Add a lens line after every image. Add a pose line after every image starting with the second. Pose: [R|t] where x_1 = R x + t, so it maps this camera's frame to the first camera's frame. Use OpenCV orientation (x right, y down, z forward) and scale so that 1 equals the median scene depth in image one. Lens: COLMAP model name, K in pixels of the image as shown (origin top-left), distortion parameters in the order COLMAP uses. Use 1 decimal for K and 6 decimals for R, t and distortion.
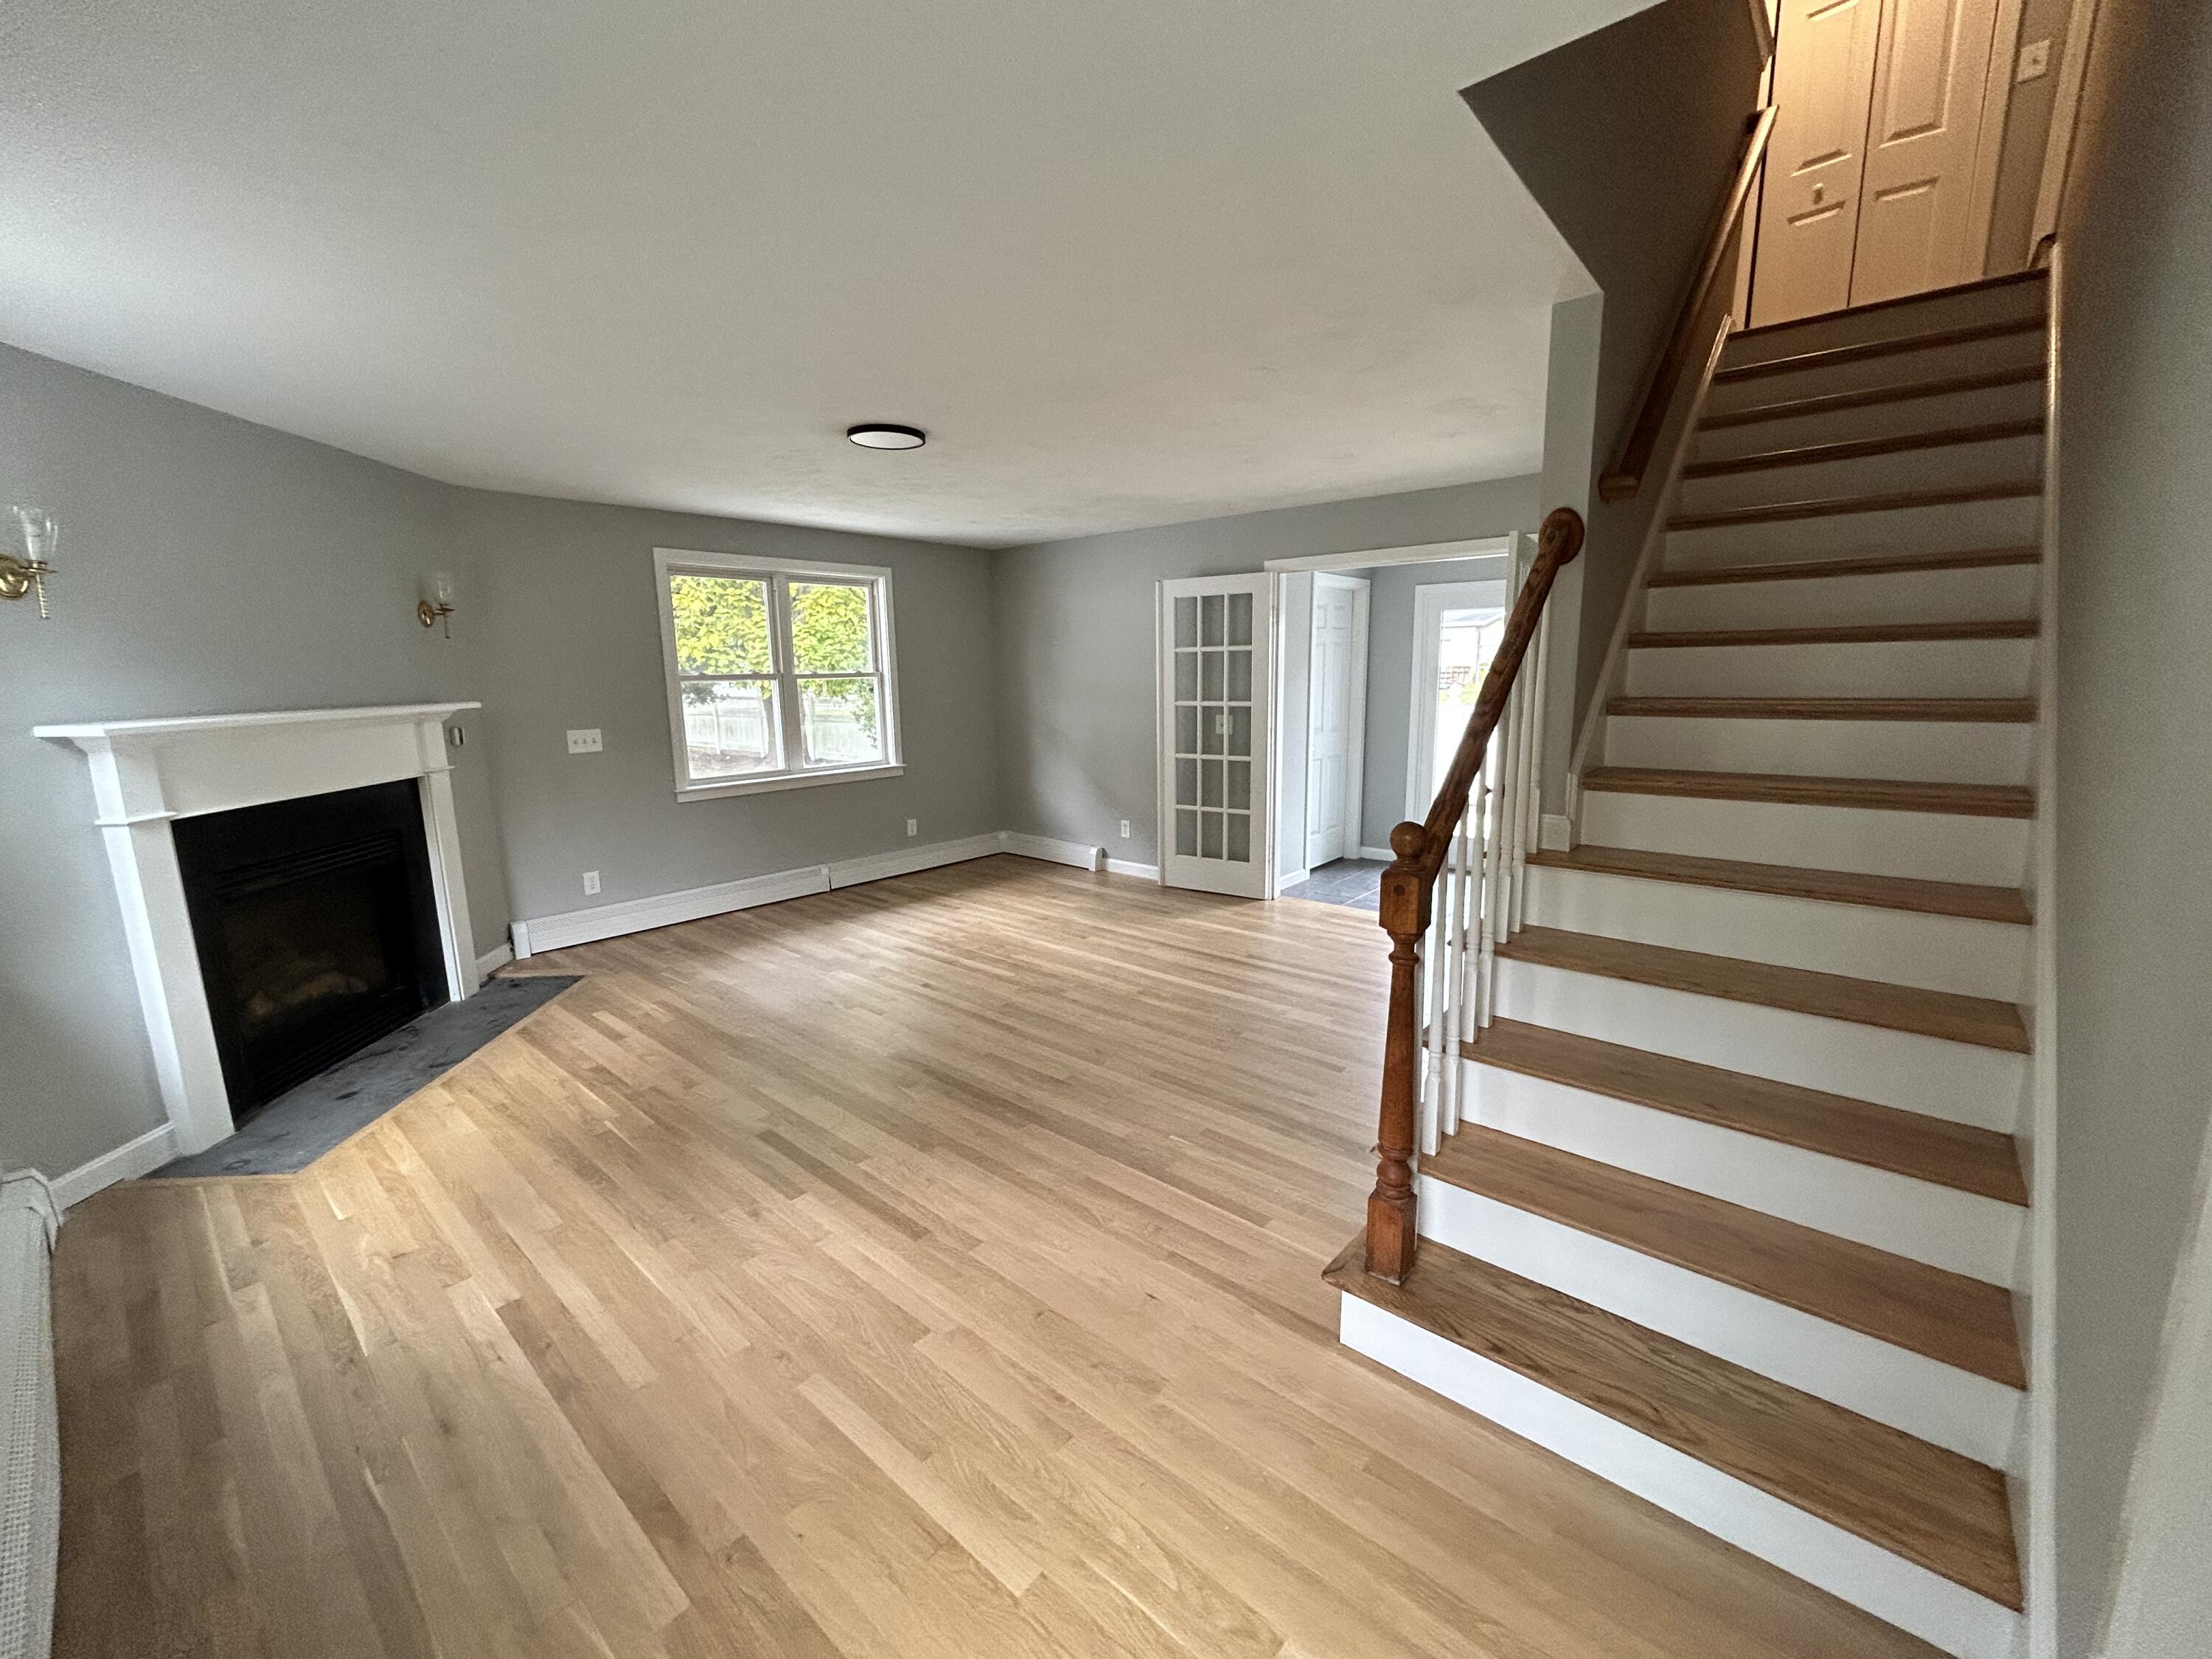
lens RADIAL K [[892.3, 0, 1106.7], [0, 892.3, 830.1], [0, 0, 1]] dist [-0.000817, 0.000040]
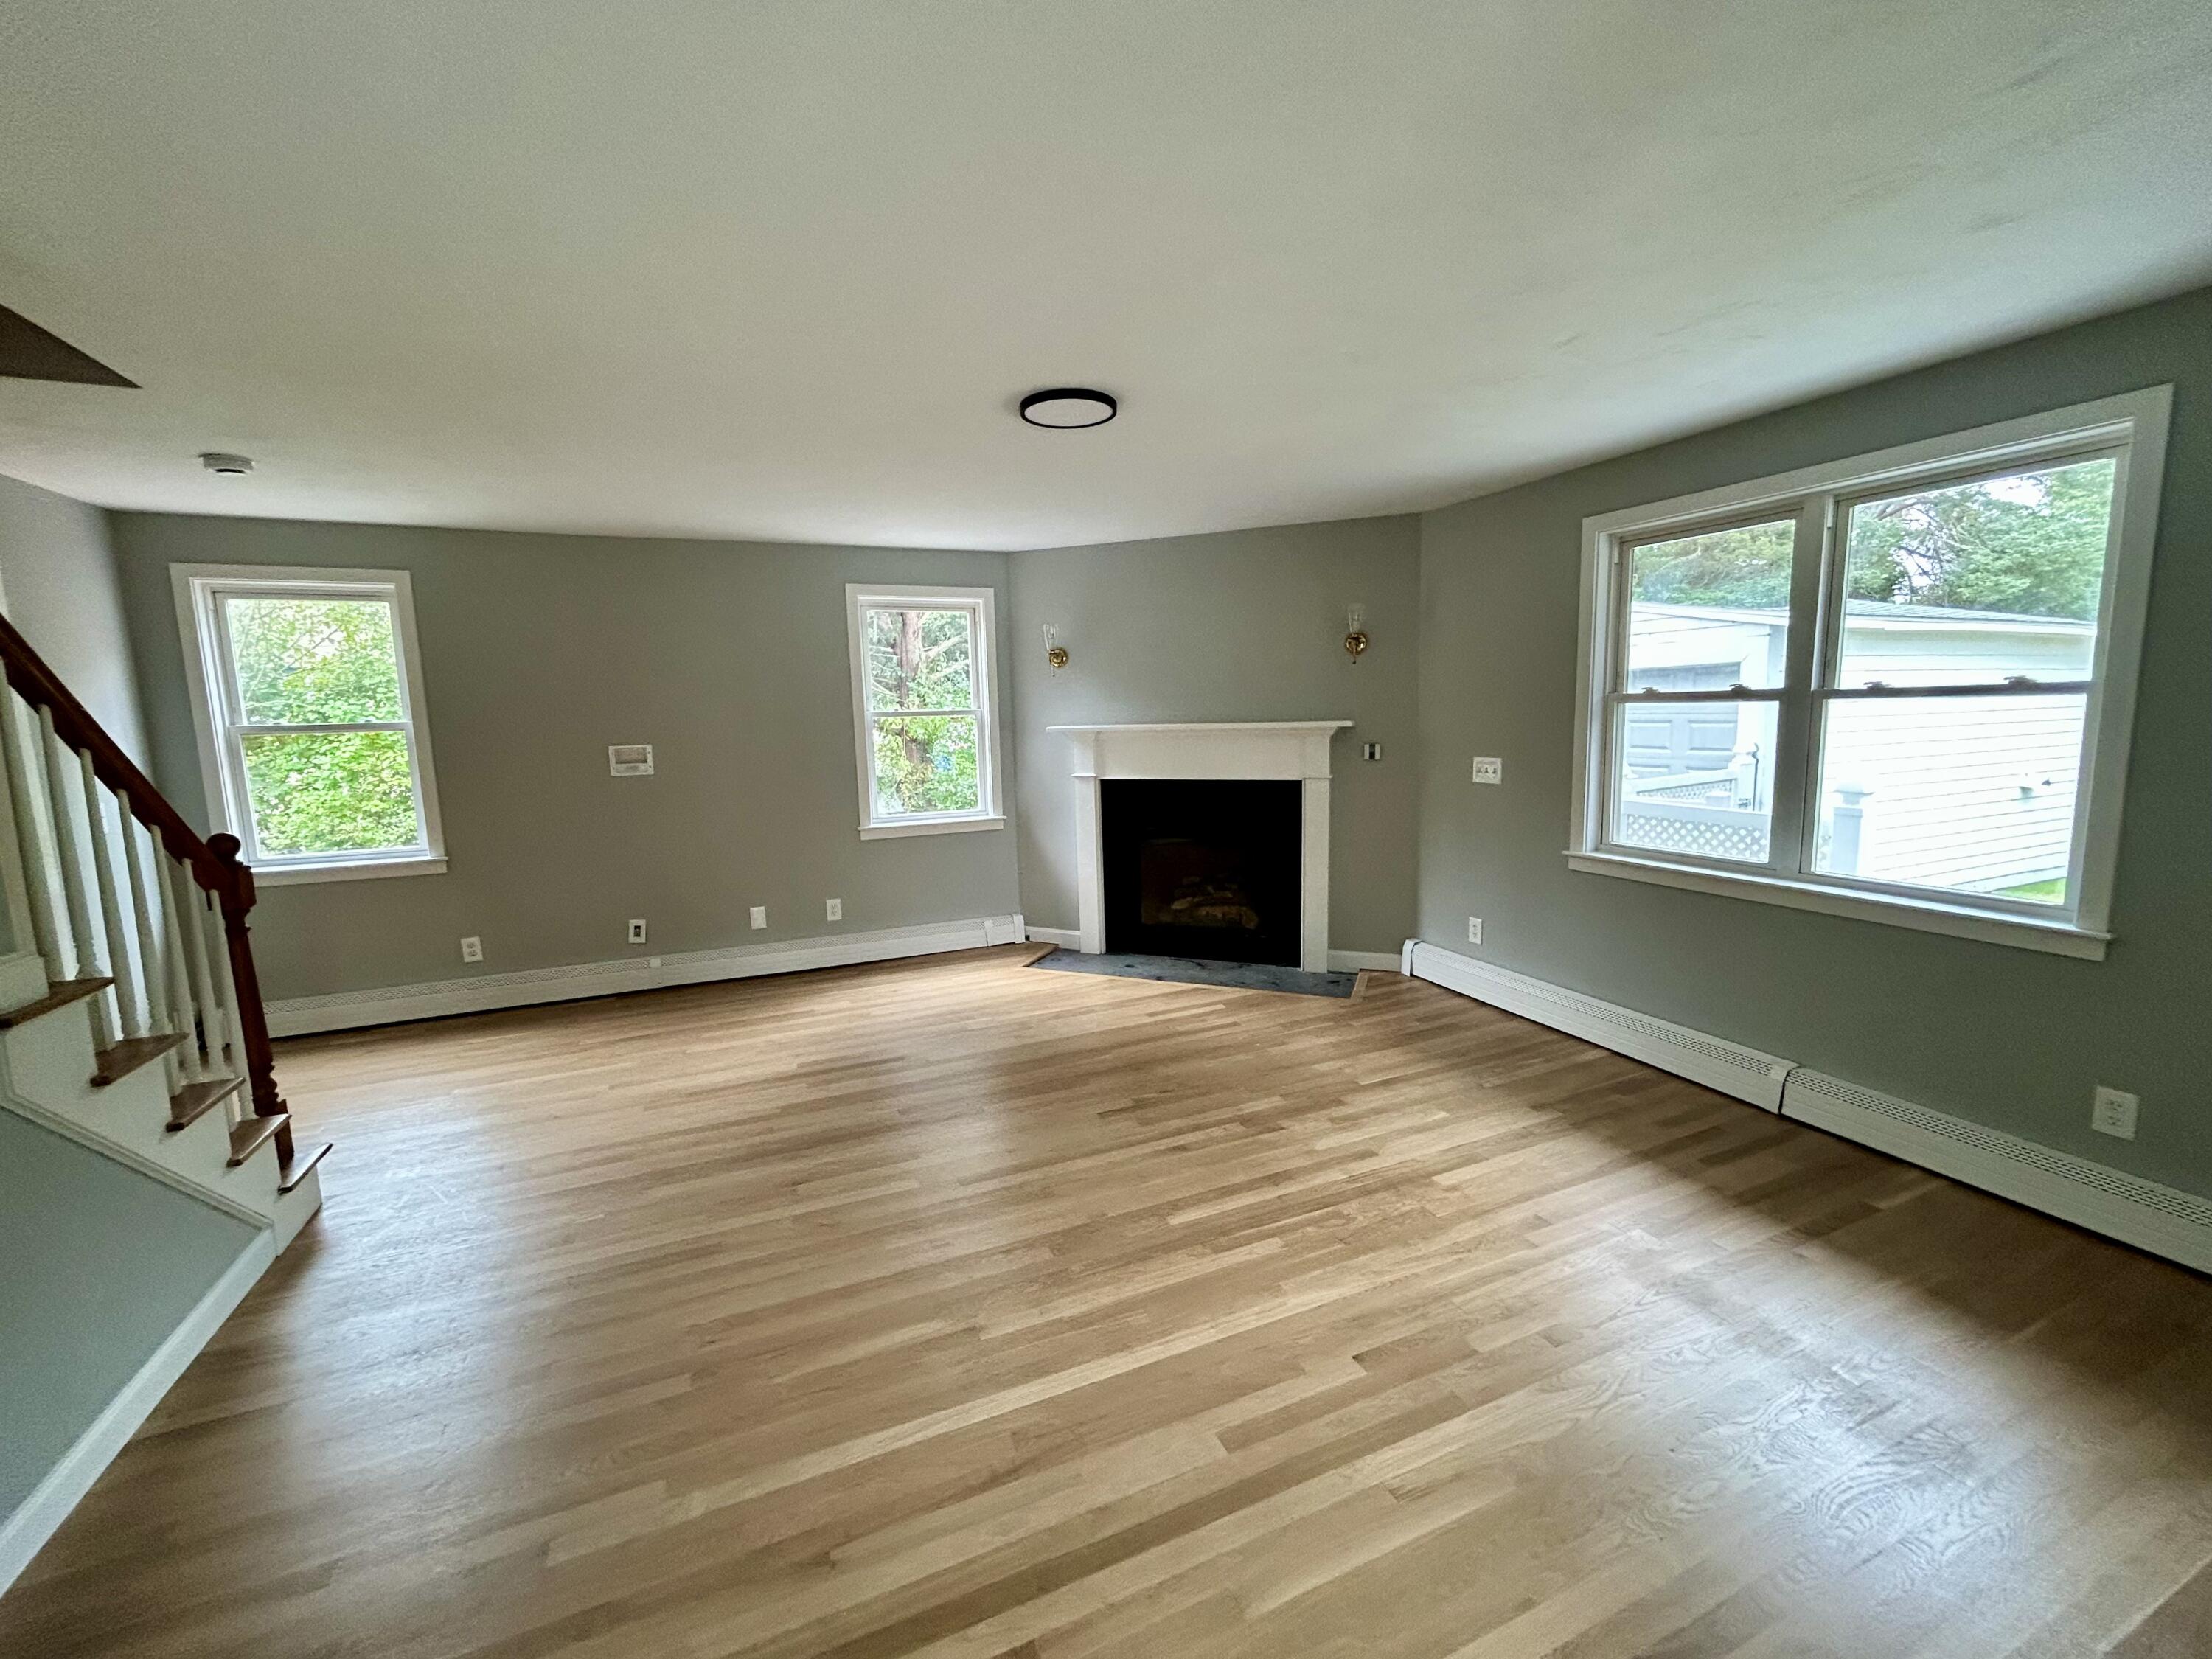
lens RADIAL K [[892.3, 0, 1100.9], [0, 892.3, 841.0], [0, 0, 1]] dist [-0.000817, 0.000040]
pose [[-0.439091, 0.157250, -0.884574, 0.349501], [-0.132824, 0.962384, 0.237014, -0.185610], [0.888570, 0.221563, -0.401688, 1.008926]]
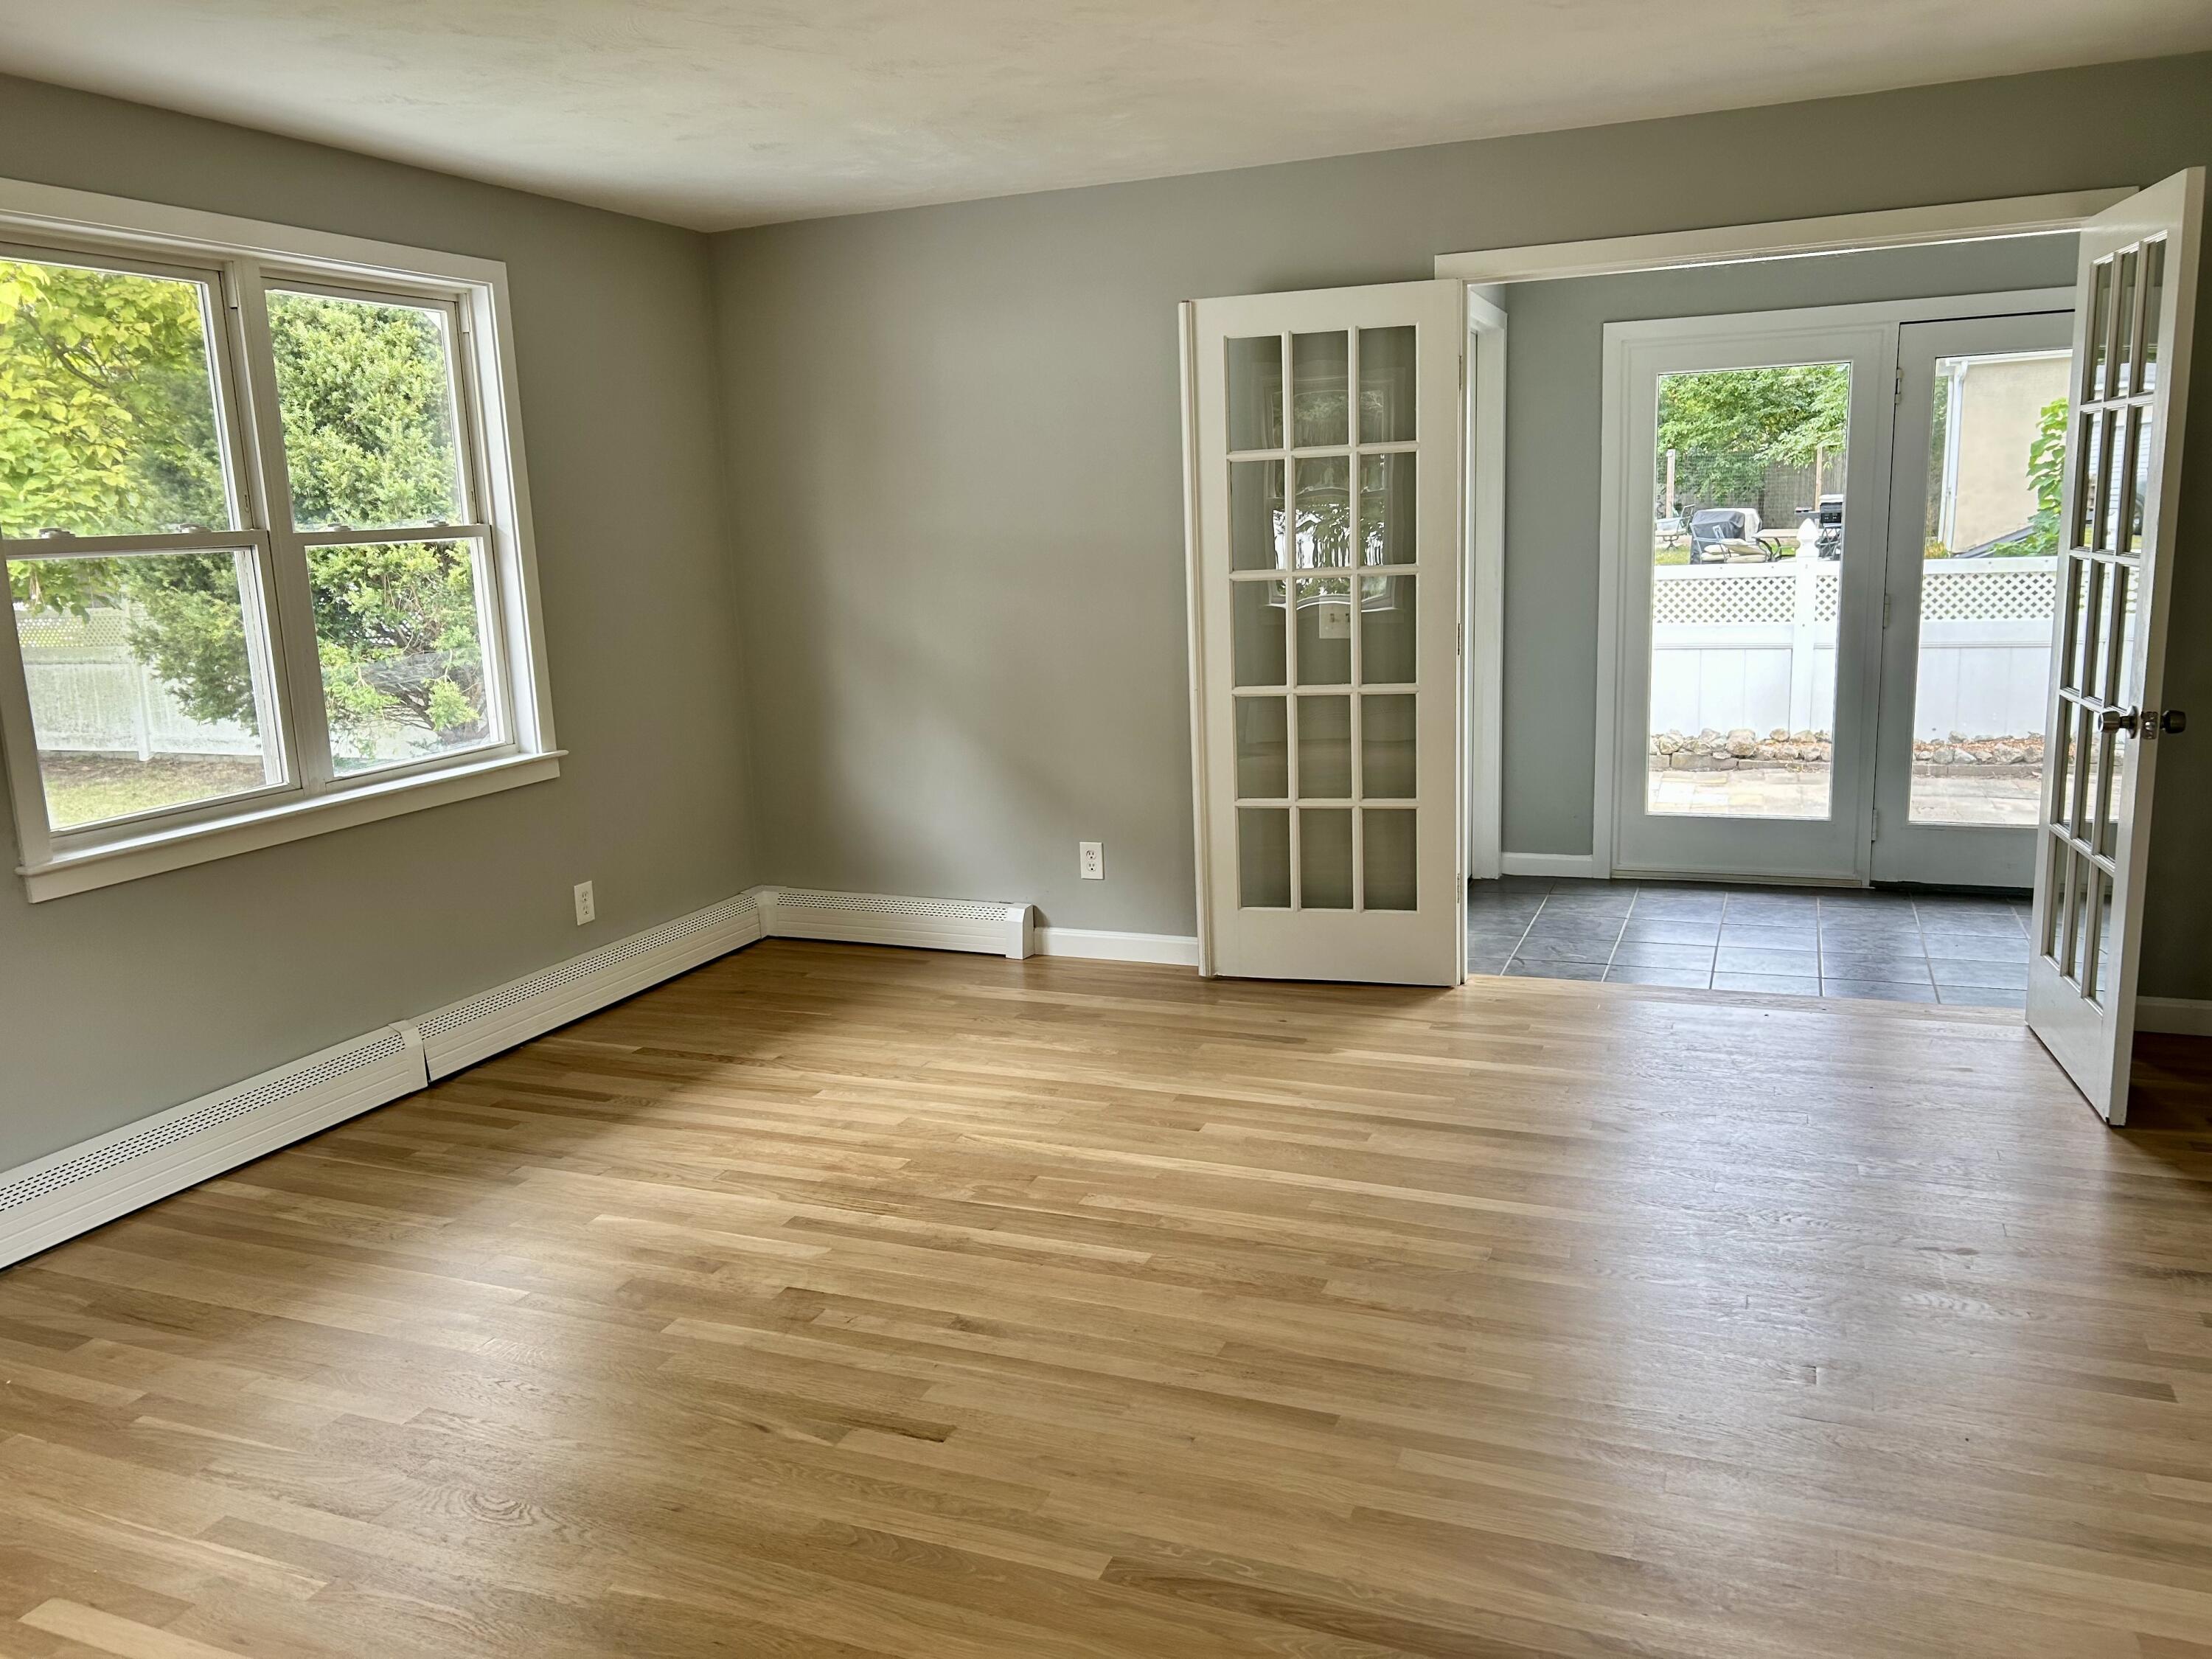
lens RADIAL K [[1662.3, 0, 1105.6], [0, 1662.3, 830.1], [0, 0, 1]] dist [0.058920, -0.059289]
pose [[0.948533, -0.083117, 0.305575, -0.297656], [0.082626, 0.996474, 0.014563, -0.036444], [-0.305708, 0.011435, 0.952056, 0.255689]]
